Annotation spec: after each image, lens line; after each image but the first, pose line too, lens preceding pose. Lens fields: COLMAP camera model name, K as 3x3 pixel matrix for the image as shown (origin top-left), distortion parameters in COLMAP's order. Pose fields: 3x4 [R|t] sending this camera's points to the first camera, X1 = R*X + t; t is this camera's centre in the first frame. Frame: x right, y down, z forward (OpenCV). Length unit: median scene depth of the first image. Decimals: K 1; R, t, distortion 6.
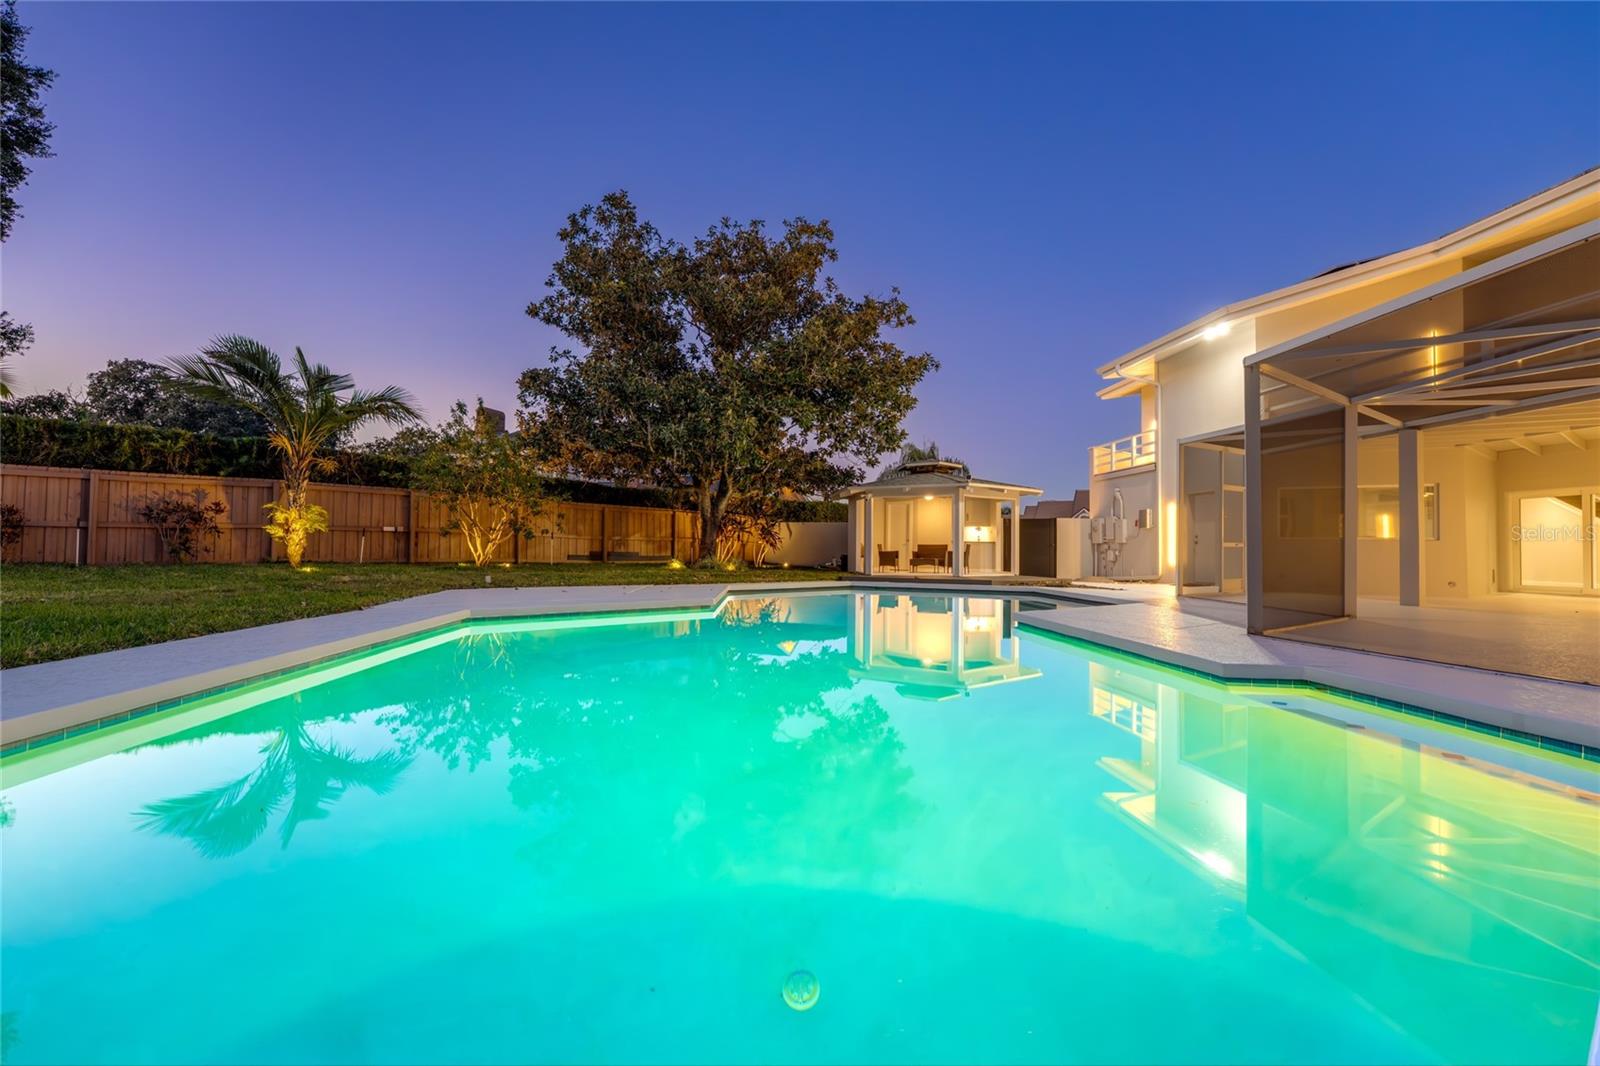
lens RADIAL K [[638.9, 0, 799.5], [0, 638.9, 534.0], [0, 0, 1]] dist [-0.000318, 0.000157]
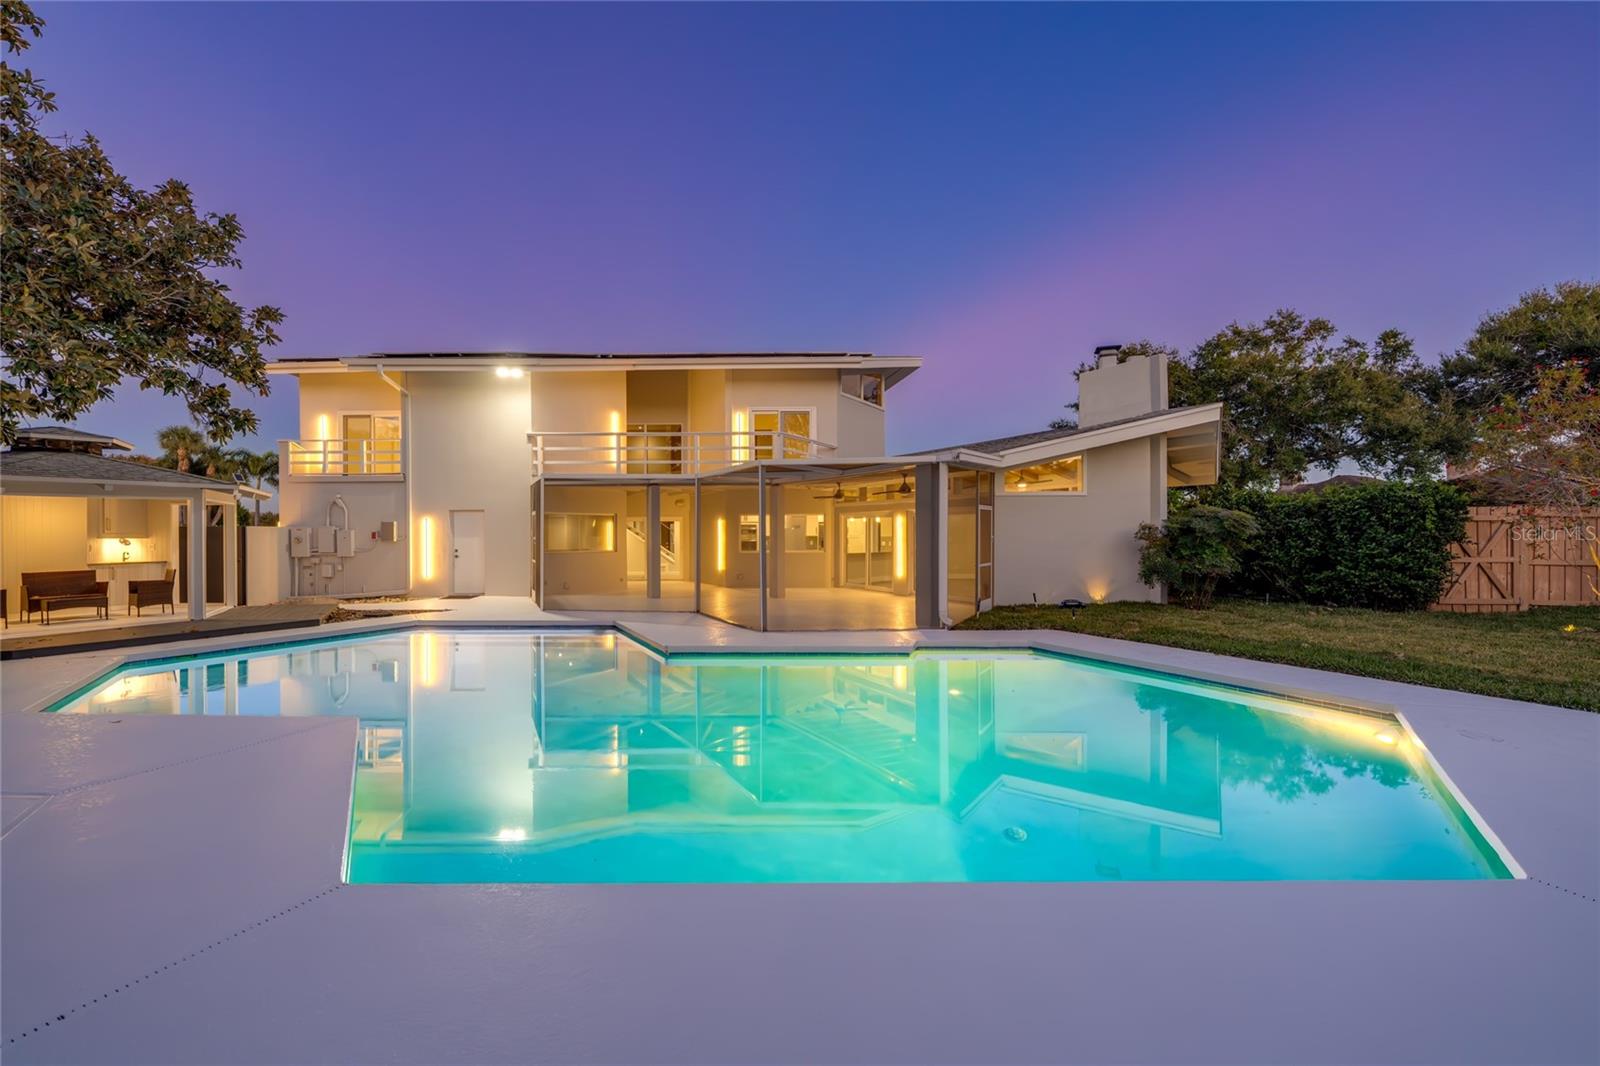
lens RADIAL K [[667.5, 0, 796.3], [0, 667.5, 533.4], [0, 0, 1]] dist [0.000659, -0.000352]
pose [[0.109334, -0.012765, 0.993923, -0.386235], [-0.018071, 0.999727, 0.014828, -0.047091], [-0.993841, -0.019582, 0.109073, 0.293547]]
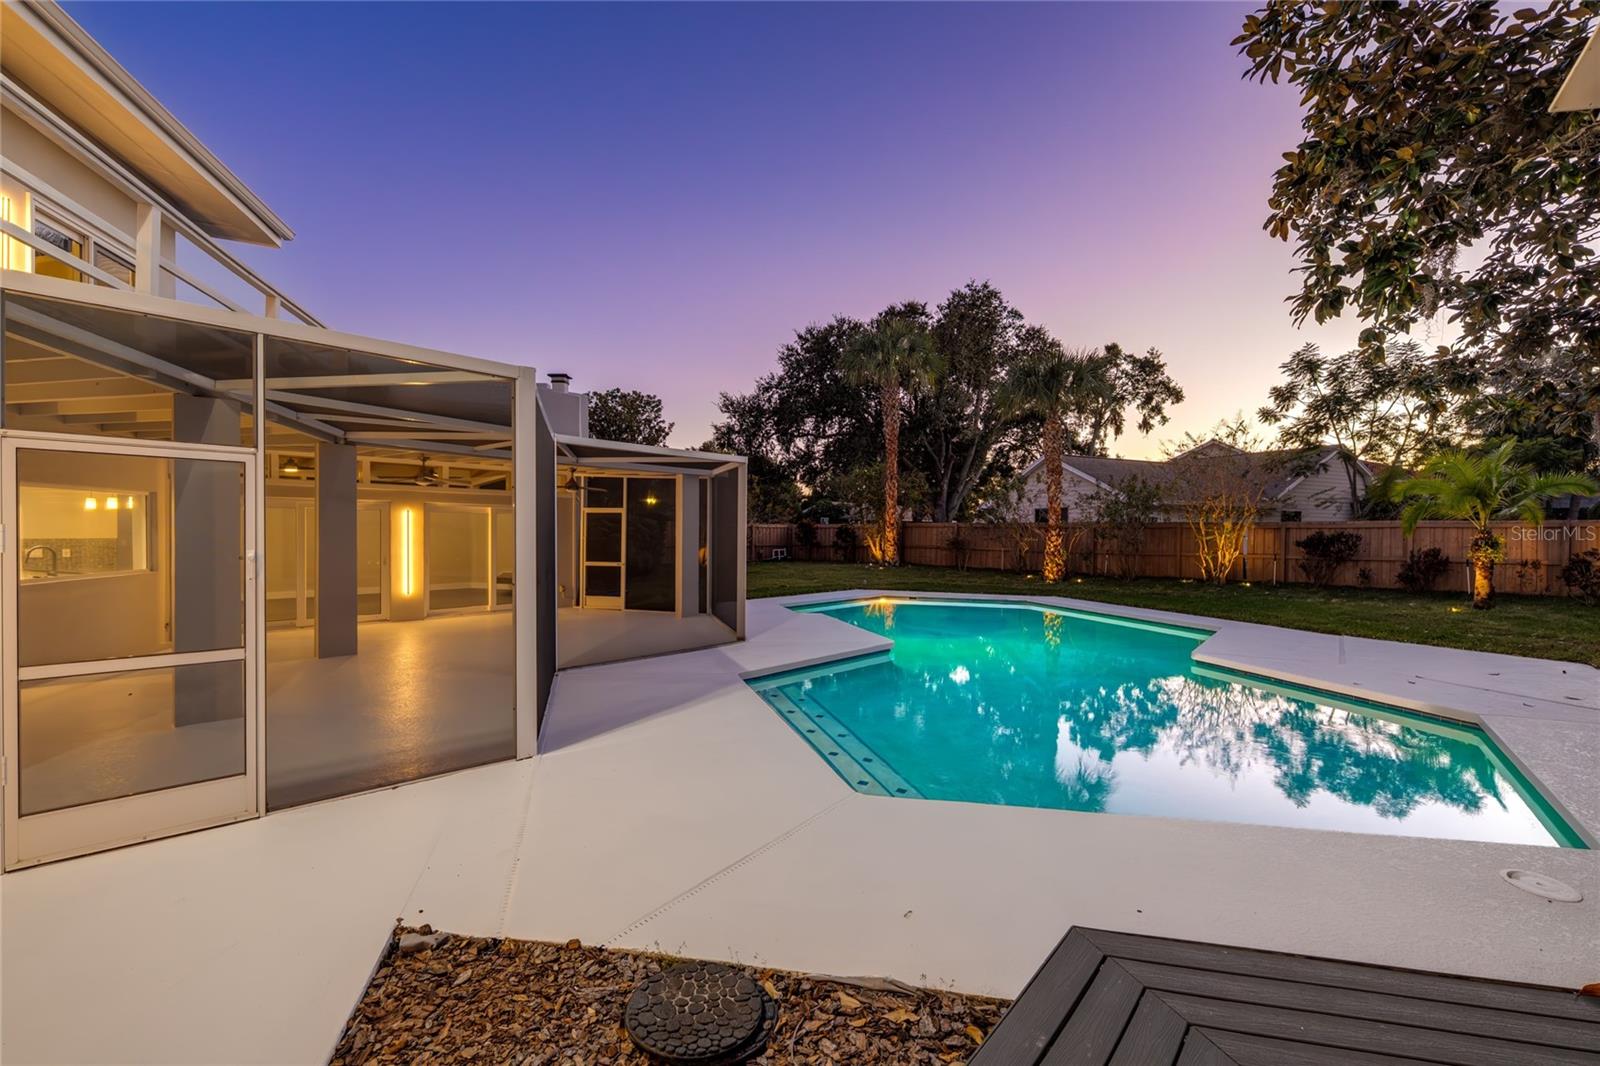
lens RADIAL K [[650.8, 0, 790.7], [0, 650.8, 541.9], [0, 0, 1]] dist [-0.001787, -0.000165]
pose [[-0.980145, -0.015079, -0.197706, 0.358224], [-0.013759, 0.999873, -0.008046, -0.026694], [0.197802, -0.005166, -0.980228, 1.017347]]
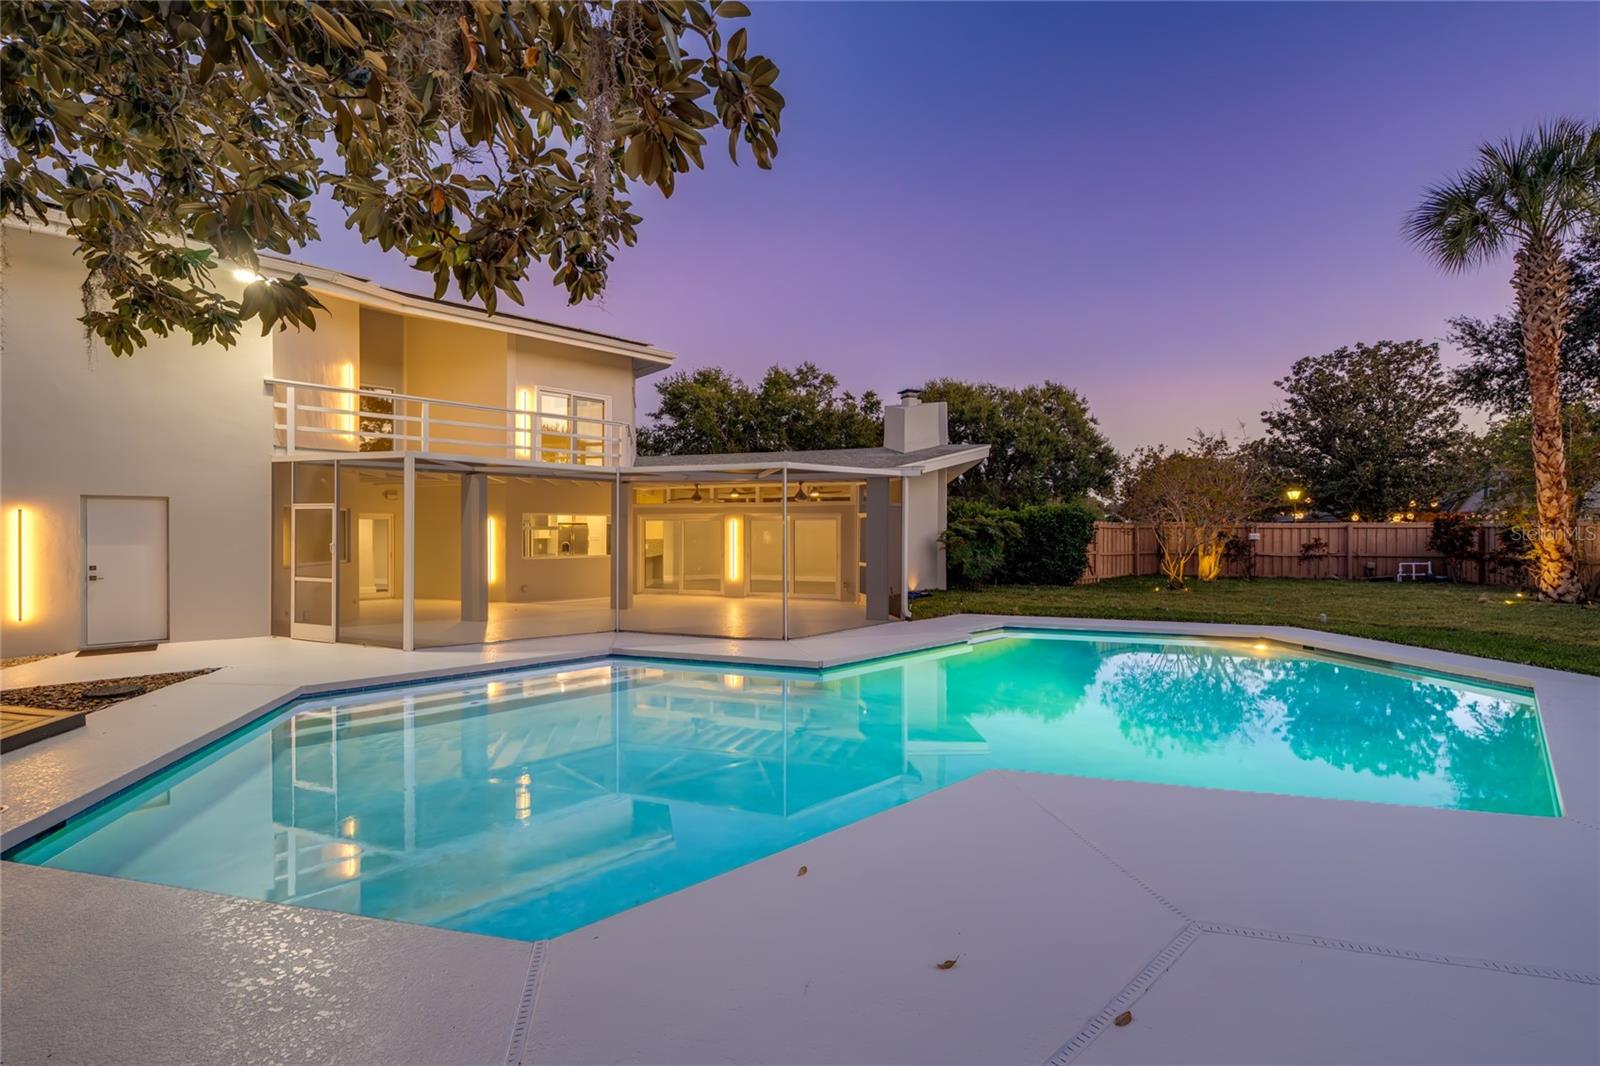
lens RADIAL K [[670.6, 0, 800.0], [0, 670.6, 533.0], [0, 0, 1]] dist [0.002787, -0.000043]
pose [[-0.606615, -0.013112, 0.794888, -0.250347], [-0.025987, 0.999657, -0.003342, -0.040019], [-0.794571, -0.022684, -0.606747, 0.790083]]
